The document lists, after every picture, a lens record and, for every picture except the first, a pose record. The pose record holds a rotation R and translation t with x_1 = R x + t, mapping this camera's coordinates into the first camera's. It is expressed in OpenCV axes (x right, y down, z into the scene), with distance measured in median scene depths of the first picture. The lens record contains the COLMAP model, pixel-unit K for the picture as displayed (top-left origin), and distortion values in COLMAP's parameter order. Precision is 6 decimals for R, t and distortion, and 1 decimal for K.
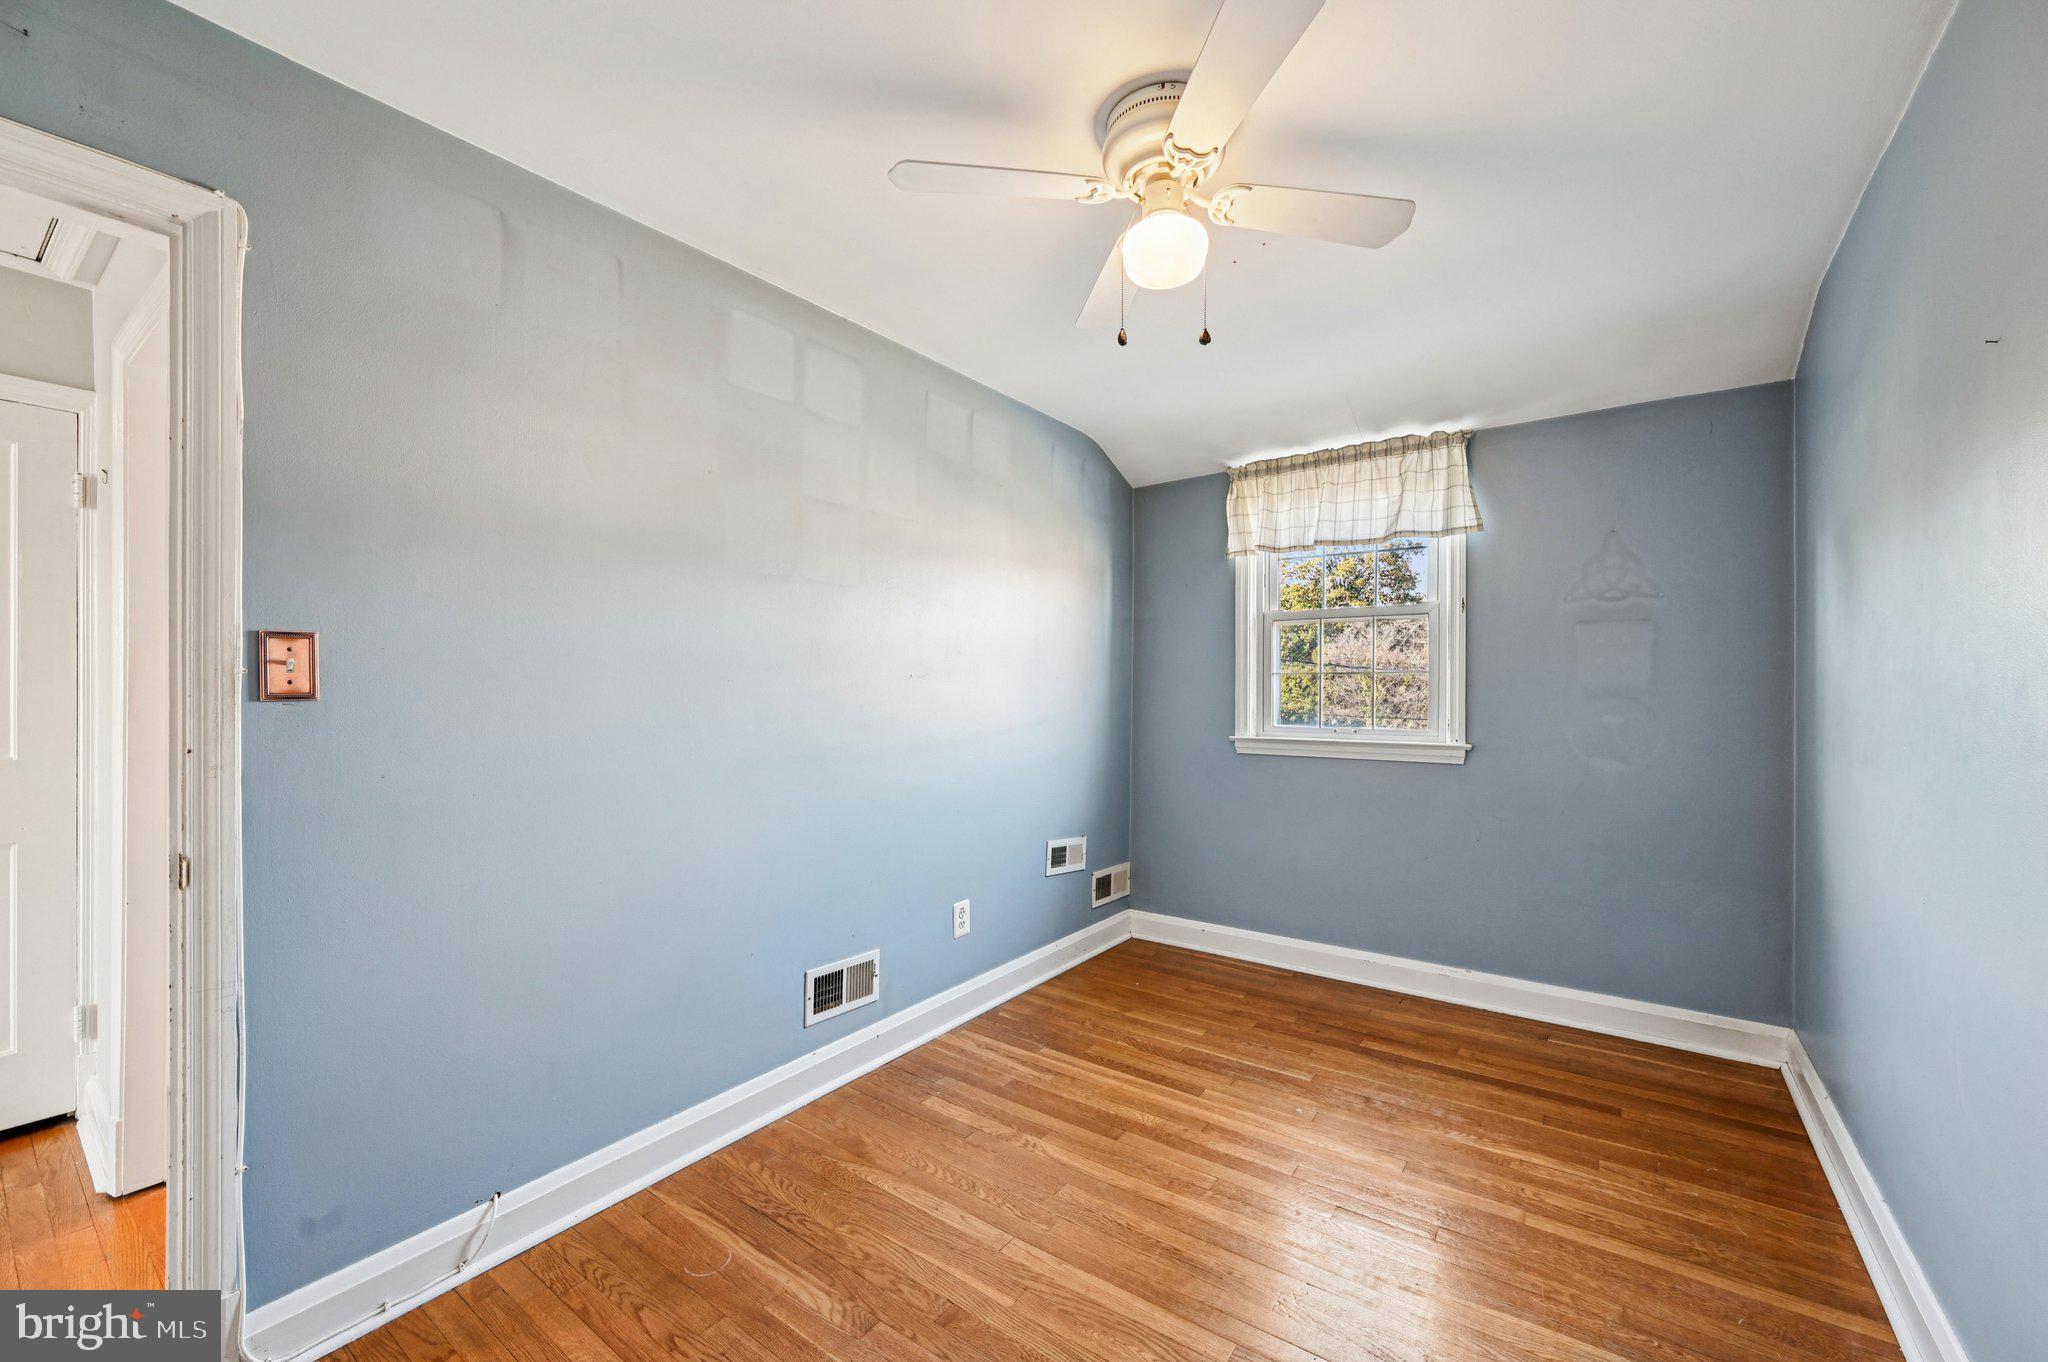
lens RADIAL K [[806.0, 0, 1032.4], [0, 806.0, 688.8], [0, 0, 1]] dist [-0.002058, -0.000286]
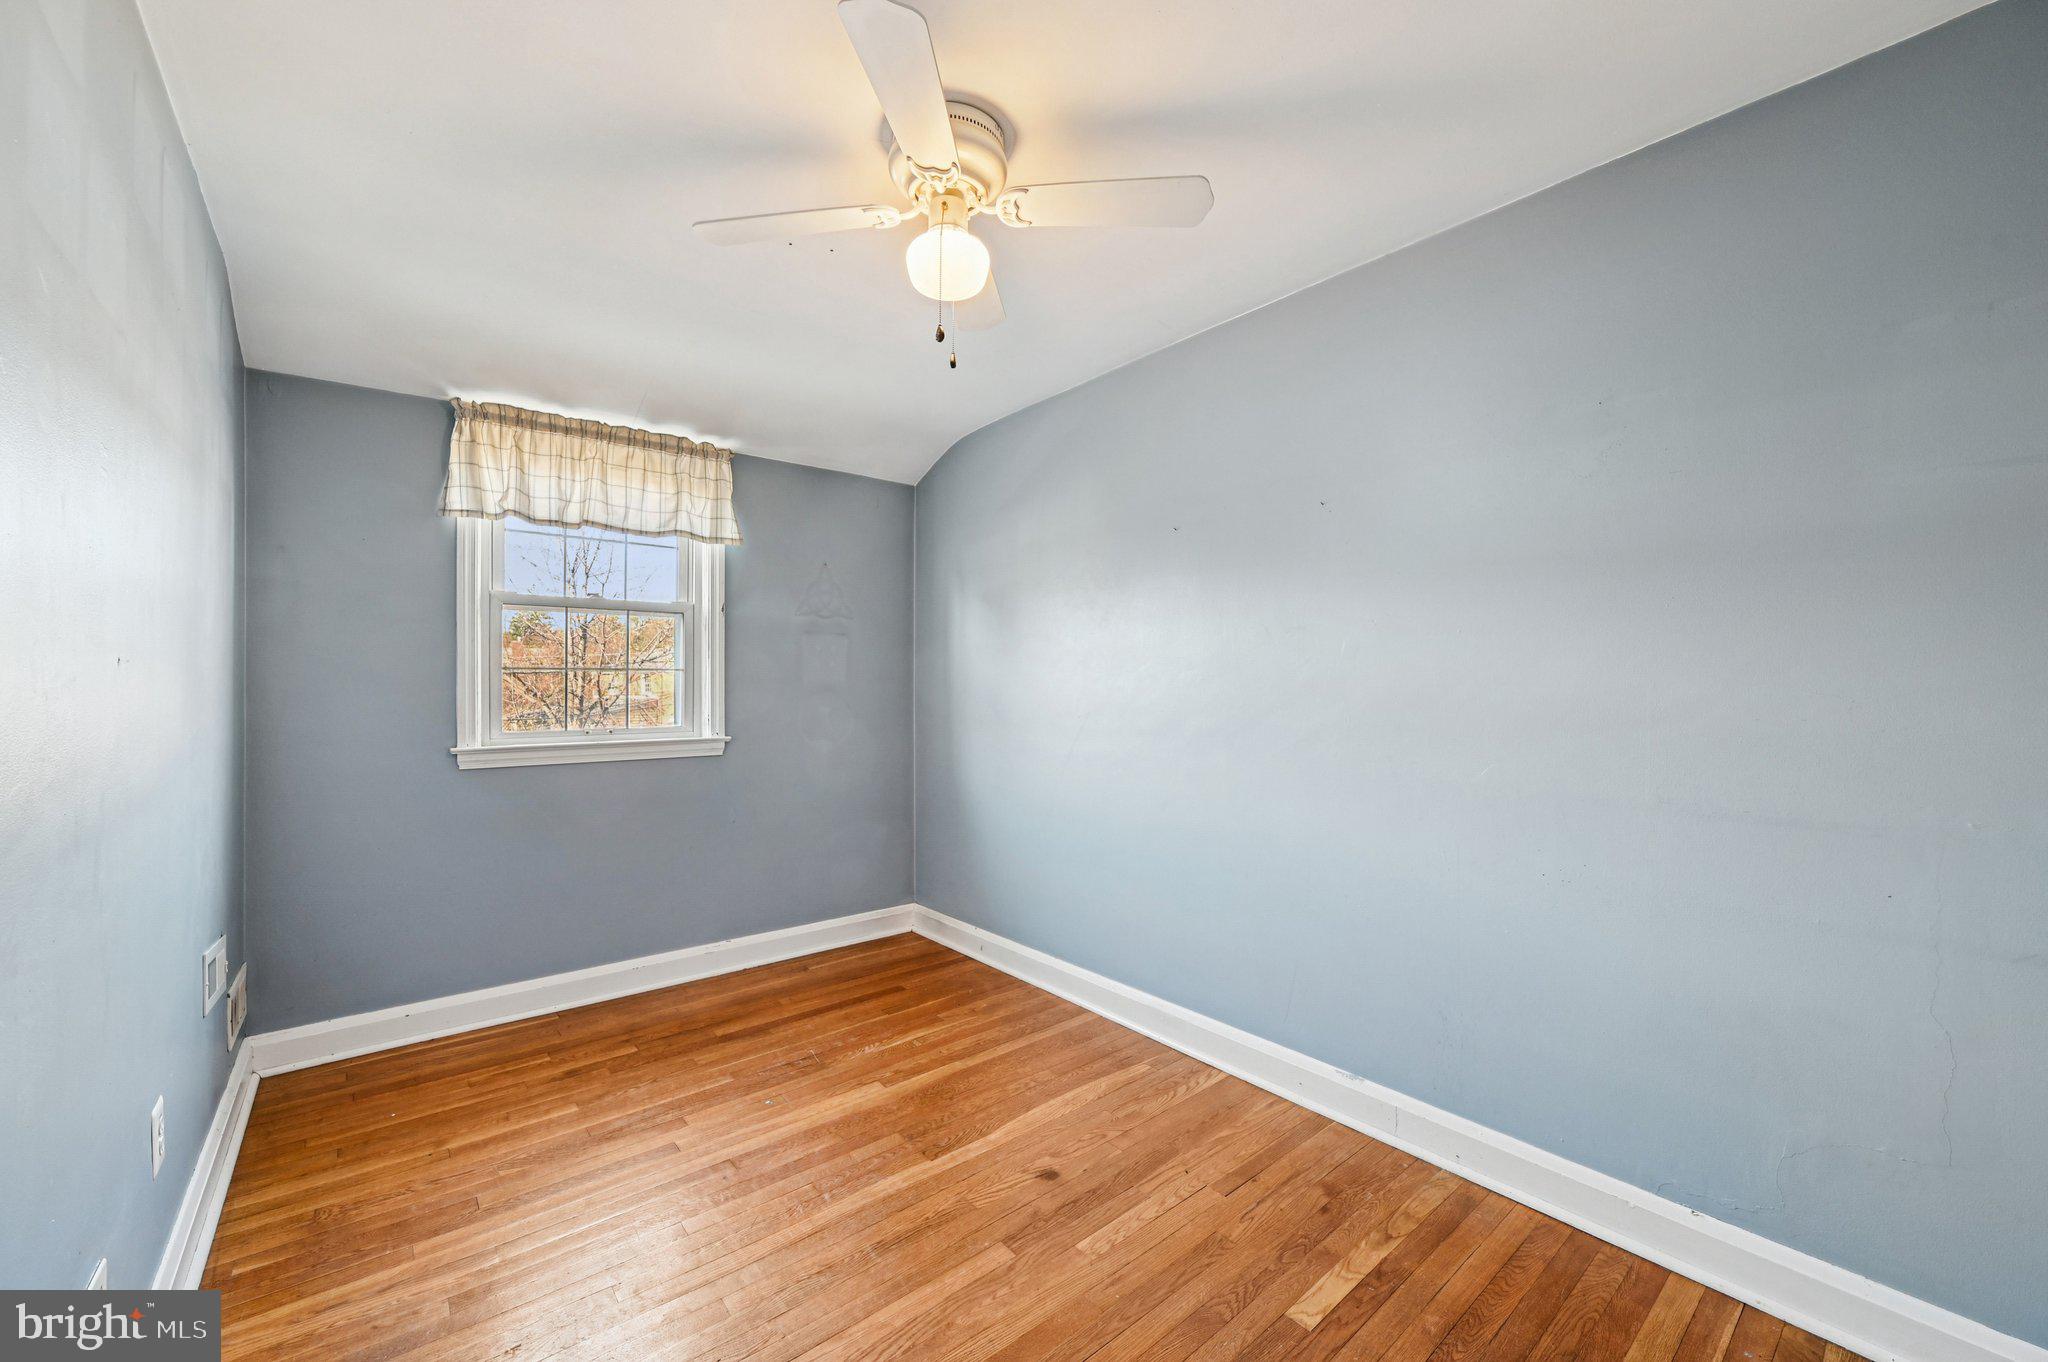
lens RADIAL K [[808.4, 0, 1022.5], [0, 808.4, 699.9], [0, 0, 1]] dist [-0.000409, -0.000069]
pose [[0.255498, -0.018198, 0.966638, -0.433932], [0.003739, 0.999834, 0.017835, 0.001040], [-0.966802, -0.000942, 0.255524, 0.334556]]
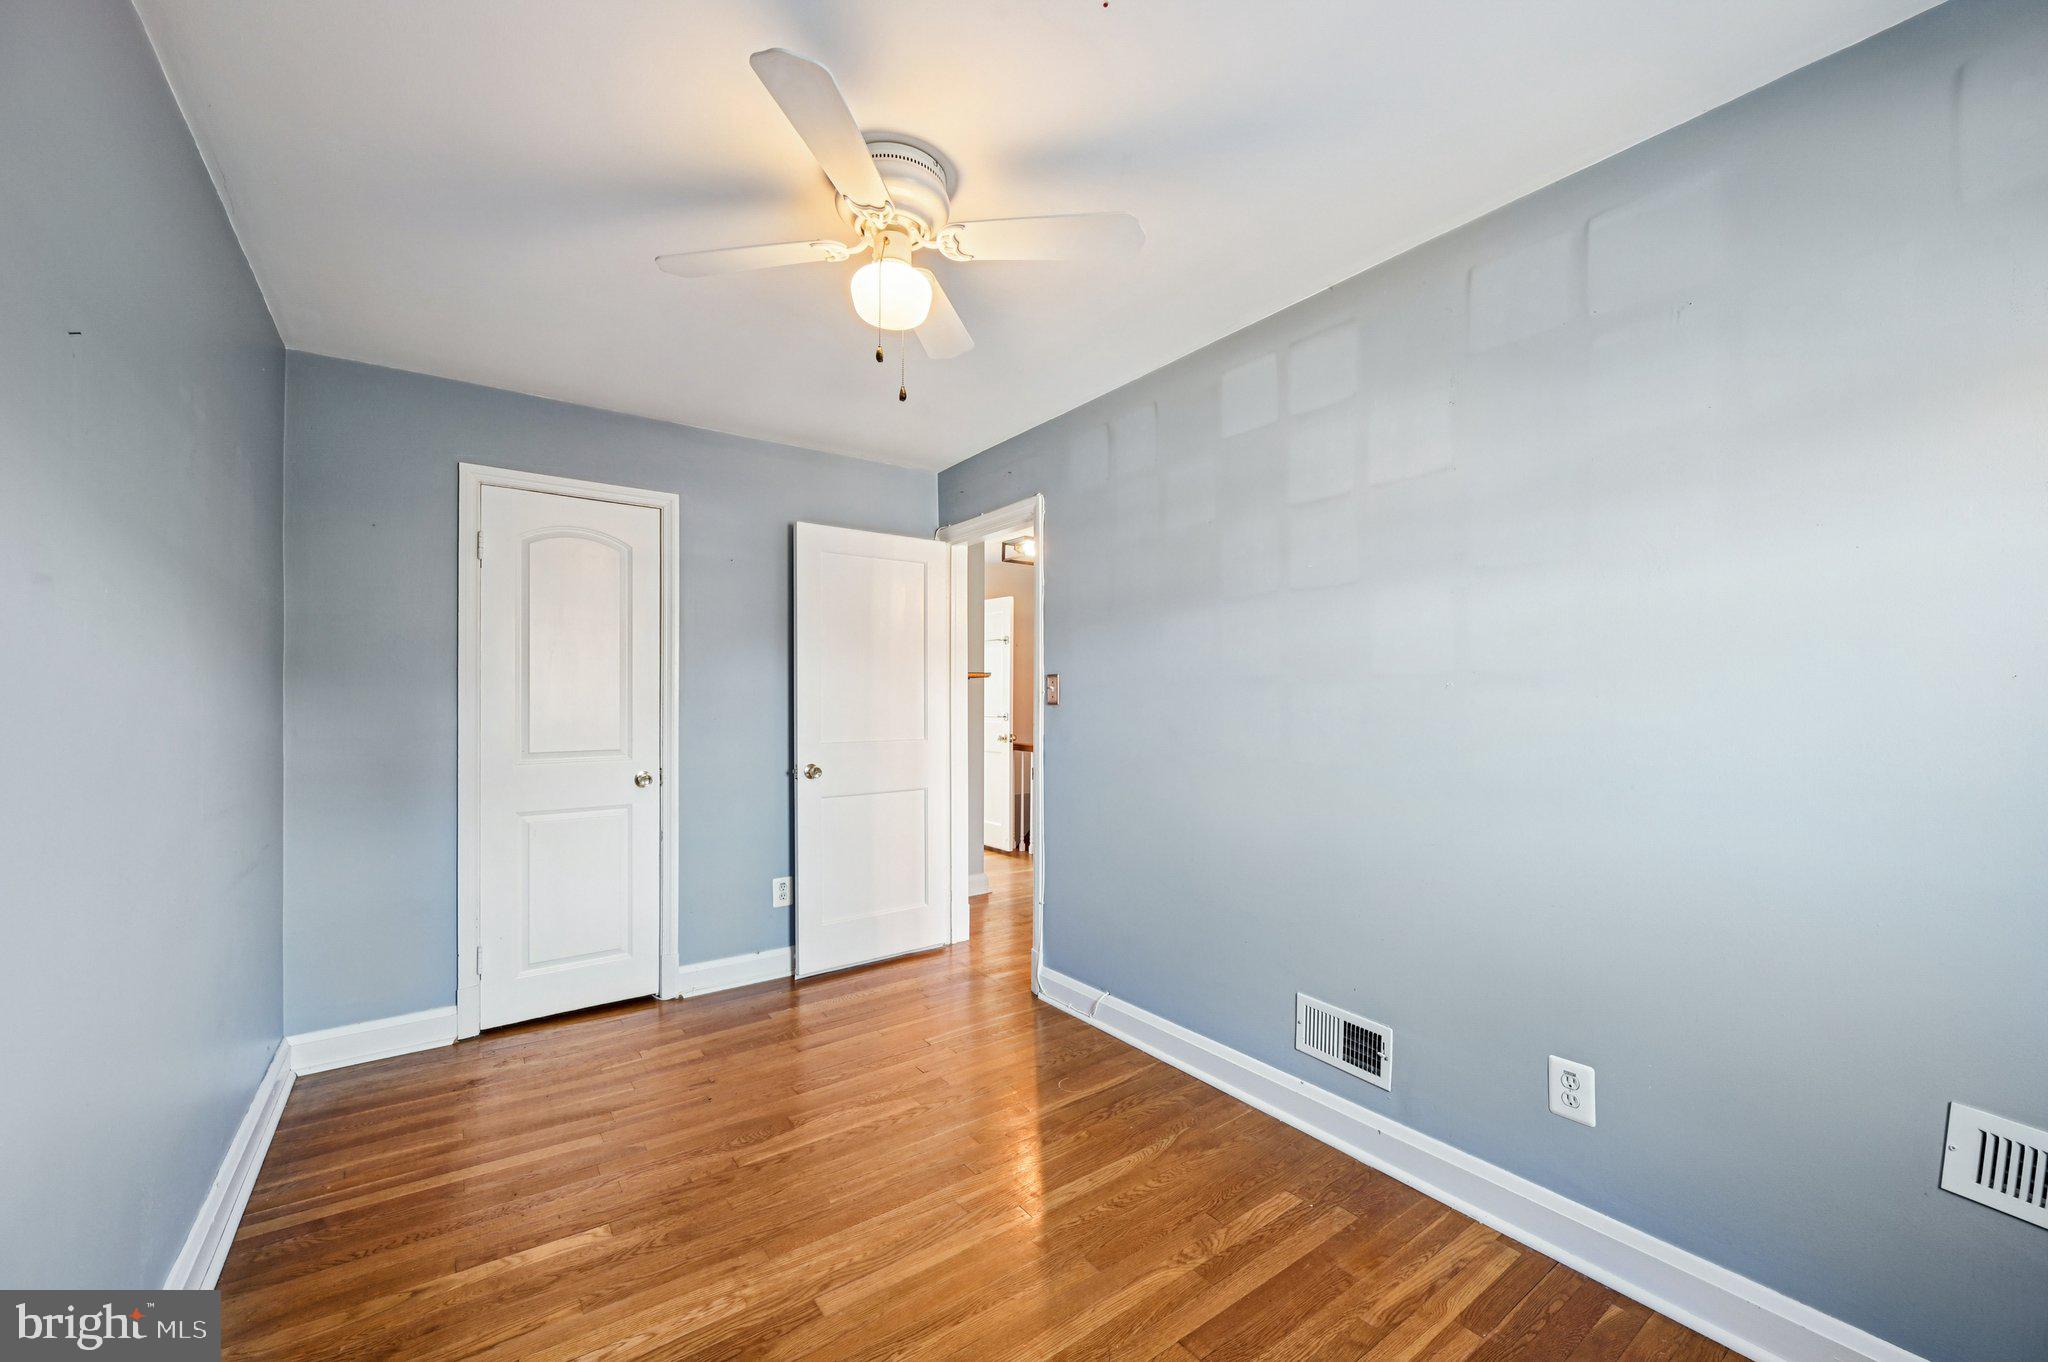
lens RADIAL K [[792.1, 0, 1028.3], [0, 792.1, 699.1], [0, 0, 1]] dist [-0.001369, -0.000156]
pose [[-0.307581, 0.002309, -0.951519, 0.587020], [-0.002593, 0.999991, 0.003264, -0.004663], [0.951518, 0.003471, -0.307573, 0.792382]]
